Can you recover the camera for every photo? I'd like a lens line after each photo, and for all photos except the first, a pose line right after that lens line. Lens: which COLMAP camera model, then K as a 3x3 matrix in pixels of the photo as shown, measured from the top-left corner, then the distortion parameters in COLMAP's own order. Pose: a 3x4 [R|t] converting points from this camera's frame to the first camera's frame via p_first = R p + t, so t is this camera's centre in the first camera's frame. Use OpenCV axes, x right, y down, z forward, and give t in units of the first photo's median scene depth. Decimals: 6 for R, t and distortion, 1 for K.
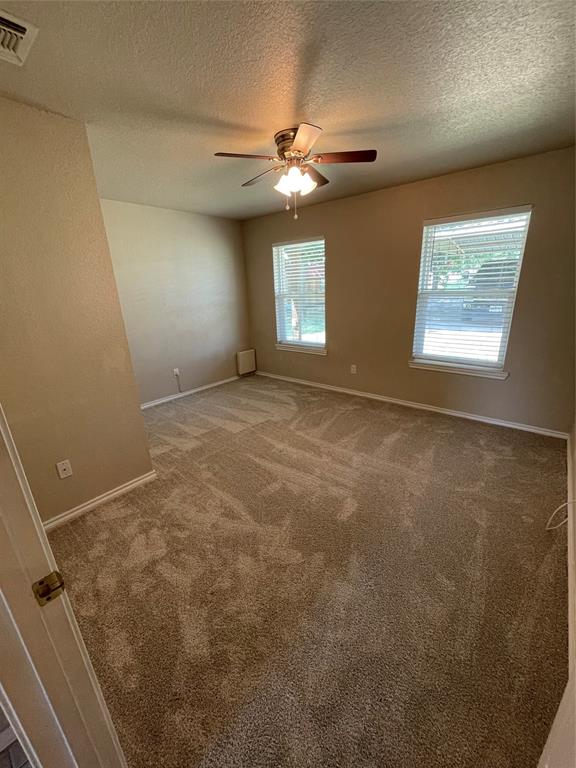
lens RADIAL K [[309.4, 0, 286.1], [0, 309.4, 384.5], [0, 0, 1]] dist [0.000526, 0.001310]
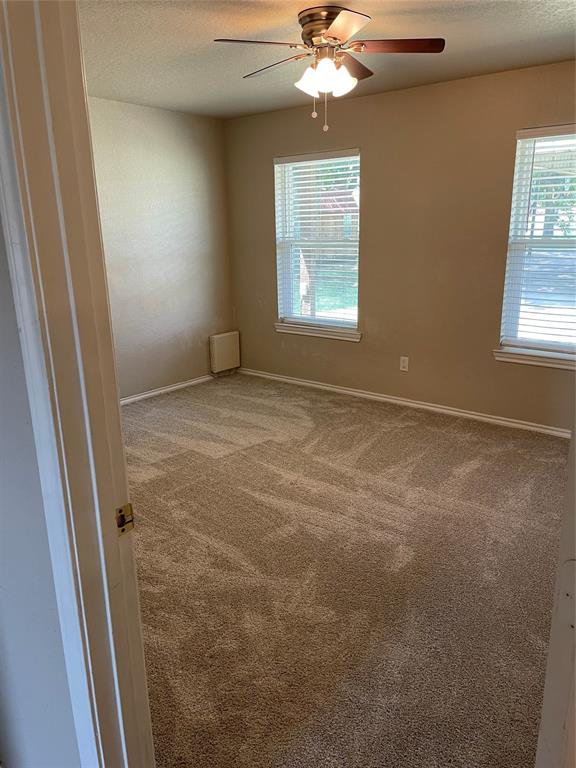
lens RADIAL K [[577.0, 0, 282.7], [0, 577.0, 380.6], [0, 0, 1]] dist [0.060837, -0.053888]
pose [[0.999745, 0.014950, 0.016906, -0.066150], [-0.014122, 0.998743, -0.048088, 0.066520], [-0.017604, 0.047837, 0.998700, -0.218492]]
